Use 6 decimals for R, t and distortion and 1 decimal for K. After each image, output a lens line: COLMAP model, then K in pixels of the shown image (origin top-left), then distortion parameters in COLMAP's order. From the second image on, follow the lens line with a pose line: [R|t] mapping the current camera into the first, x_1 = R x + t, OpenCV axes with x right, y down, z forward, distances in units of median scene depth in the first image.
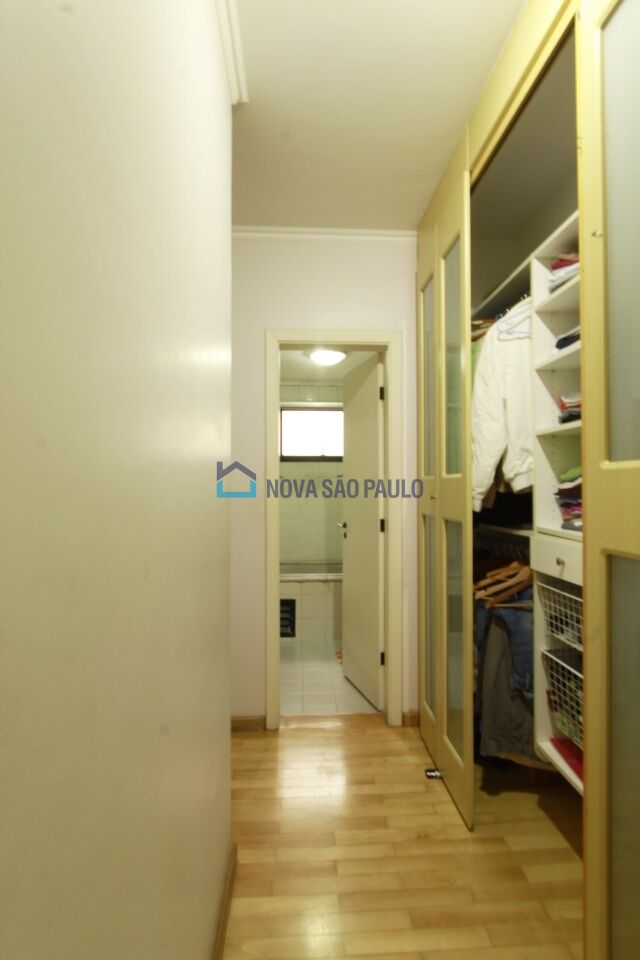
lens RADIAL K [[483.1, 0, 320.0], [0, 483.1, 480.0], [0, 0, 1]] dist [0.000133, 0.000126]
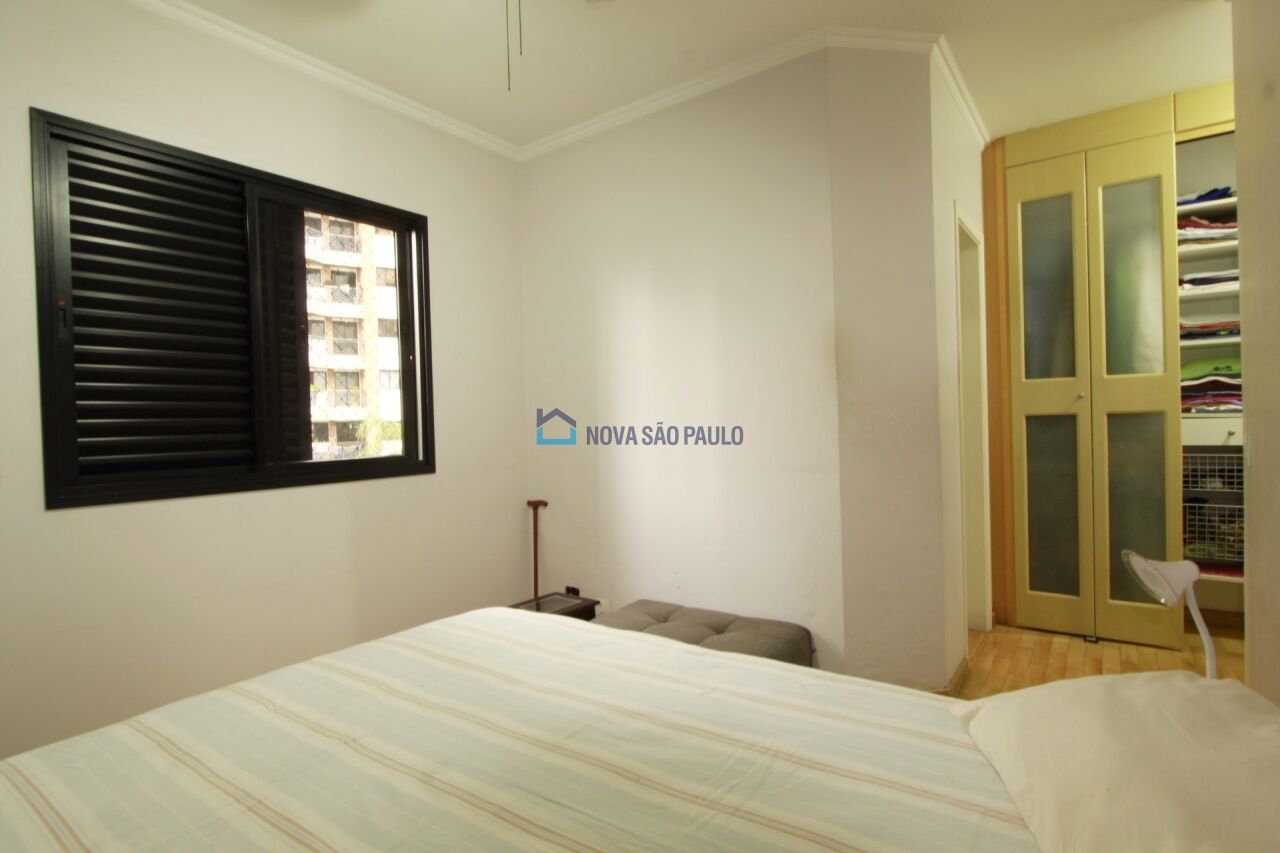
lens RADIAL K [[644.2, 0, 640.0], [0, 644.2, 426.5], [0, 0, 1]] dist [0.000133, 0.000126]
pose [[0.632929, -0.025117, 0.773803, -1.674530], [0.025638, 0.999605, 0.011475, 0.064983], [-0.773785, 0.012576, 0.633323, 0.891631]]
